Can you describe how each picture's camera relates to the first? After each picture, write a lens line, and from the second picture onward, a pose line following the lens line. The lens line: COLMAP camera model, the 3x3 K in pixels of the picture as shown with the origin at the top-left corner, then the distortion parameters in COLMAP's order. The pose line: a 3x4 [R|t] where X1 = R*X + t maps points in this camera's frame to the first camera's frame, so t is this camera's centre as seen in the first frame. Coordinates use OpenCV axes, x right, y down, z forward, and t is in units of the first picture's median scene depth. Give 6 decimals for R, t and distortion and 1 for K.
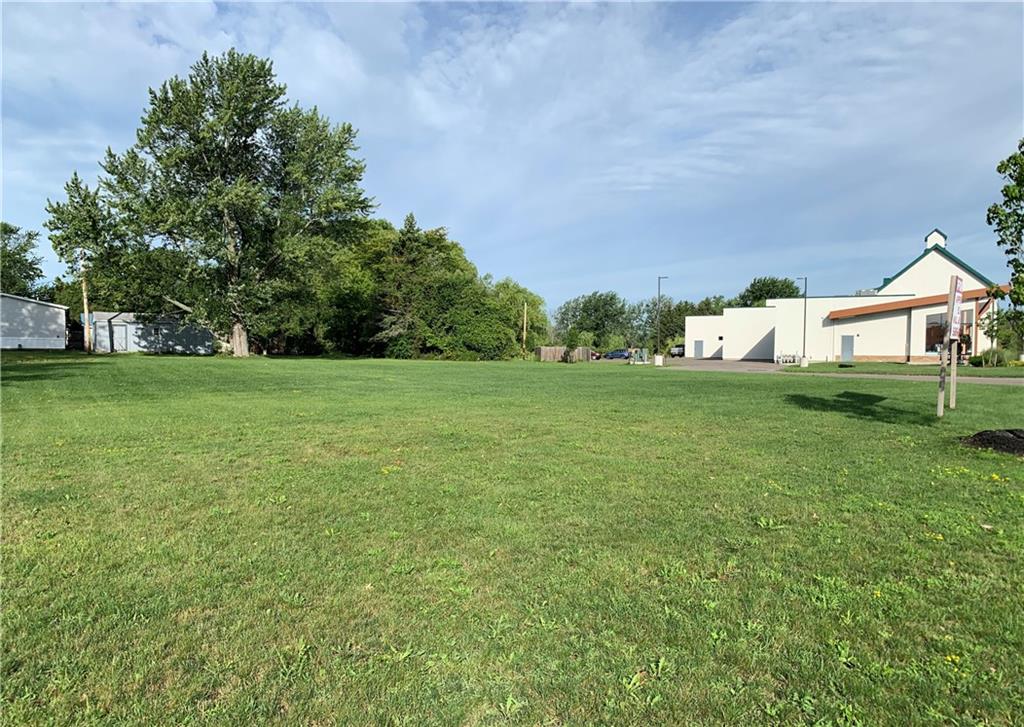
lens RADIAL K [[782.0, 0, 512.0], [0, 782.0, 377.9], [0, 0, 1]] dist [-0.002163, -0.006017]
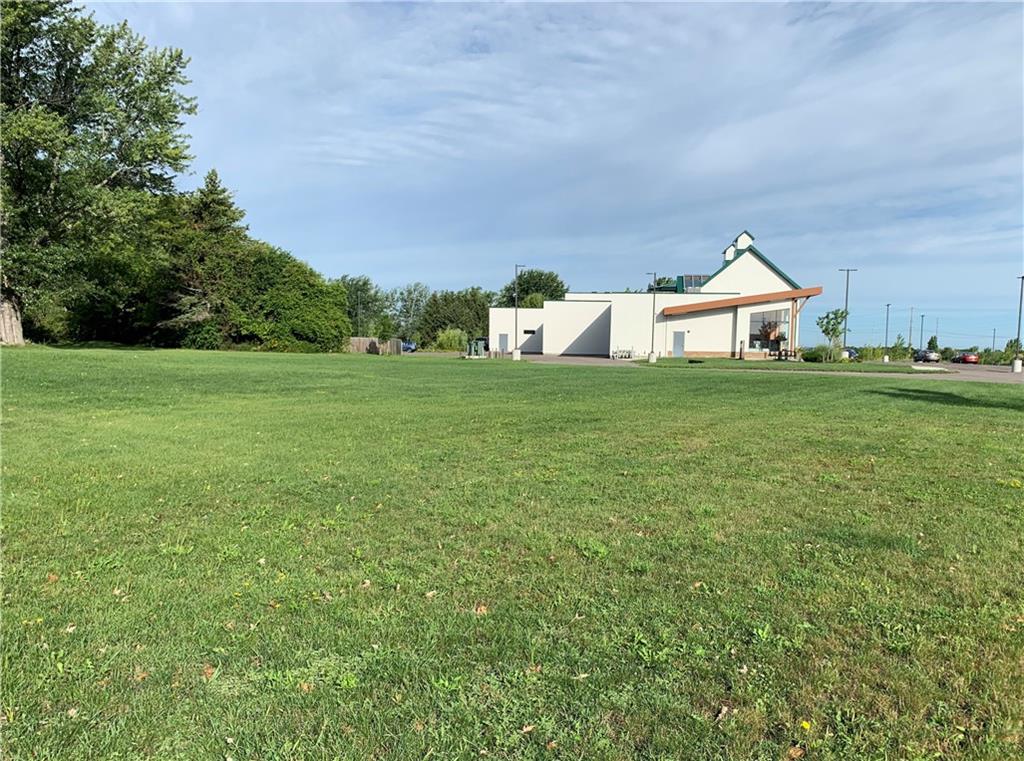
lens RADIAL K [[852.5, 0, 512.0], [0, 852.5, 380.5], [0, 0, 1]] dist [0.043929, -0.128477]
pose [[0.923439, -0.002173, 0.383740, -0.180747], [-0.001305, 0.999960, 0.008802, -0.000208], [-0.383744, -0.008629, 0.923399, 0.060149]]
